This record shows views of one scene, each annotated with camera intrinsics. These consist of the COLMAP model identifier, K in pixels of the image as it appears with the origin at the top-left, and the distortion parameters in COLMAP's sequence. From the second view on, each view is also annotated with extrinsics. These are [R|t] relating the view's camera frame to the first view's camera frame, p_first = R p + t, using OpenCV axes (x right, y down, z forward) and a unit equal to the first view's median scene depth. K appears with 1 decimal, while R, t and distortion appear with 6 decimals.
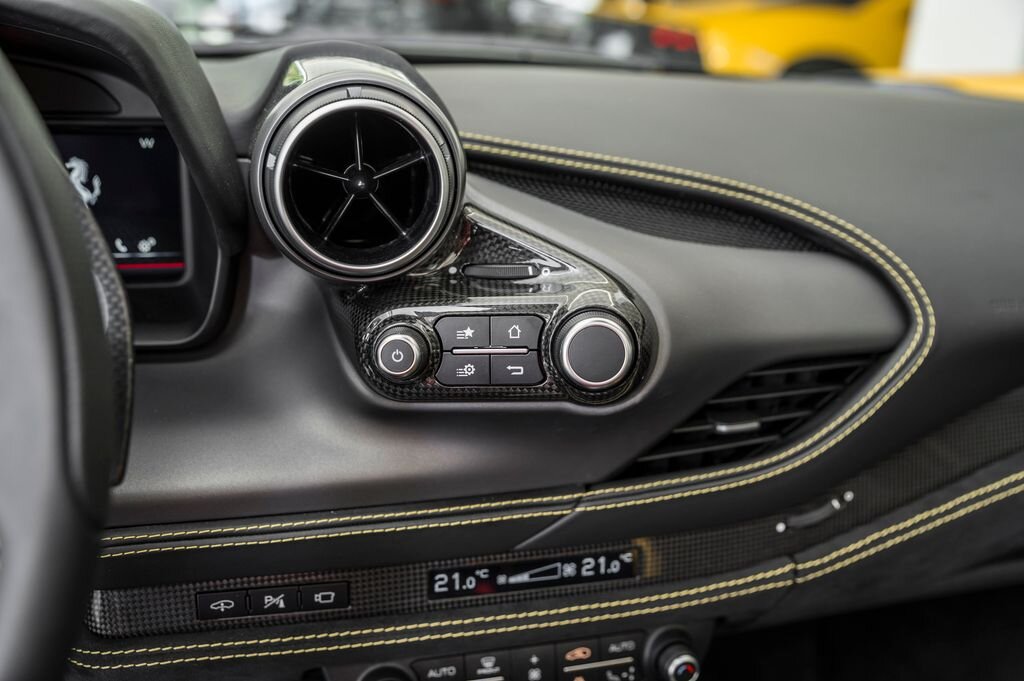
lens RADIAL K [[980.6, 0, 508.3], [0, 980.6, 351.5], [0, 0, 1]] dist [-0.018747, 0.000000]
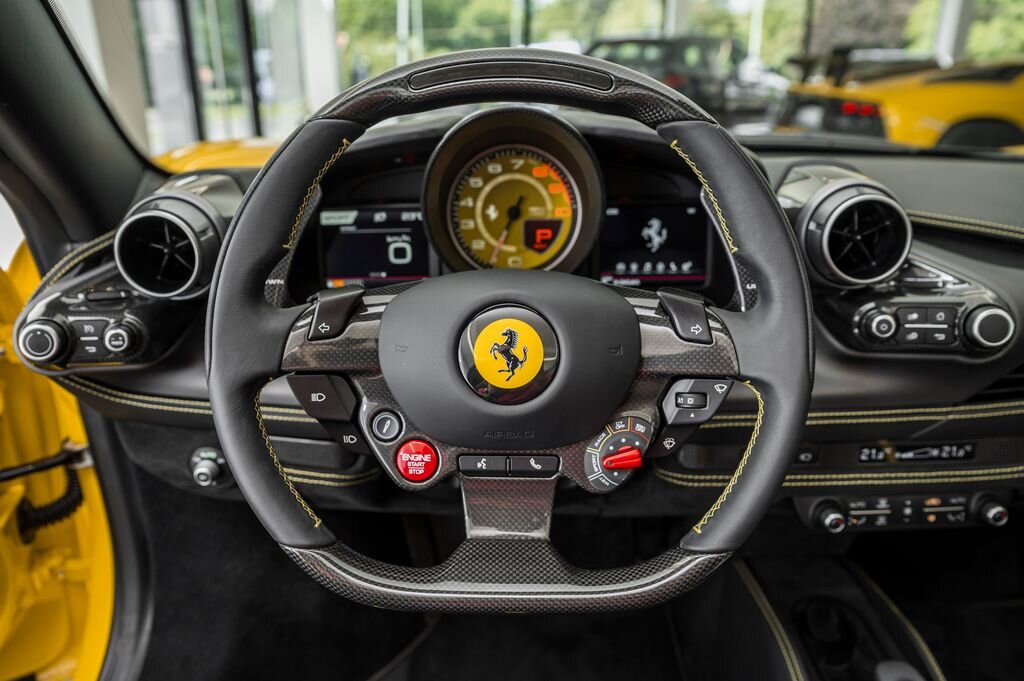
lens RADIAL K [[711.4, 0, 504.1], [0, 711.4, 348.8], [0, 0, 1]] dist [-0.096871, 0.026257]
pose [[0.963479, 0.033415, -0.265690, -0.372752], [-0.029479, 0.999389, 0.018790, 0.035172], [0.266156, -0.010272, 0.963875, -0.409747]]
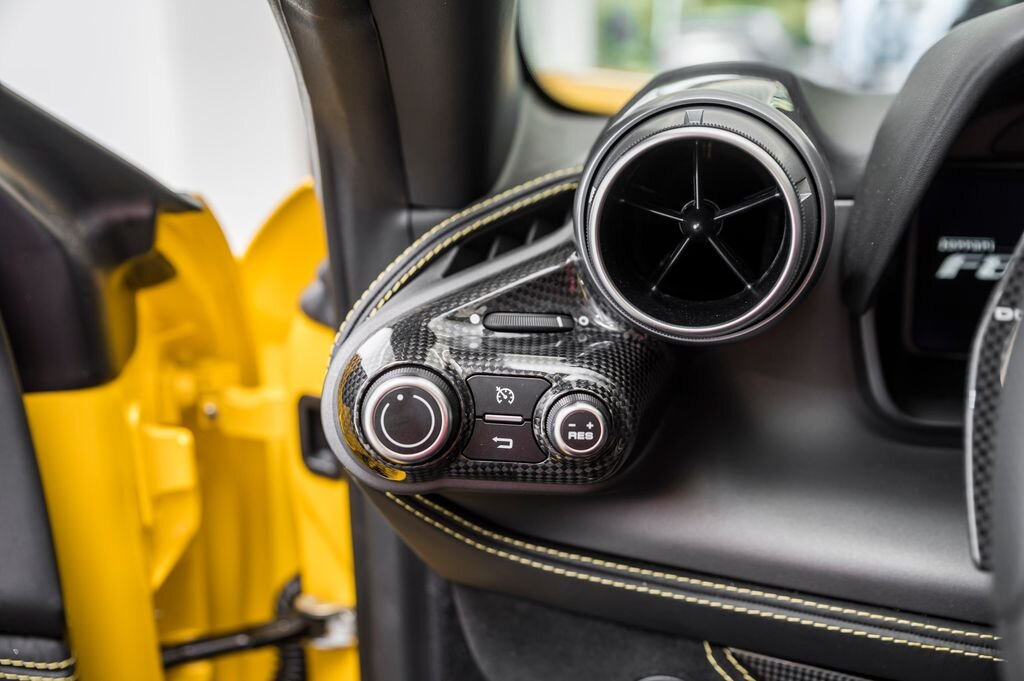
lens RADIAL K [[1053.8, 0, 515.9], [0, 1053.8, 342.7], [0, 0, 1]] dist [-0.009445, 0.000000]
pose [[0.864630, 0.072352, -0.497172, -0.954724], [-0.113958, 0.992027, -0.053816, 0.046296], [0.489314, 0.103188, 0.865981, -0.145506]]
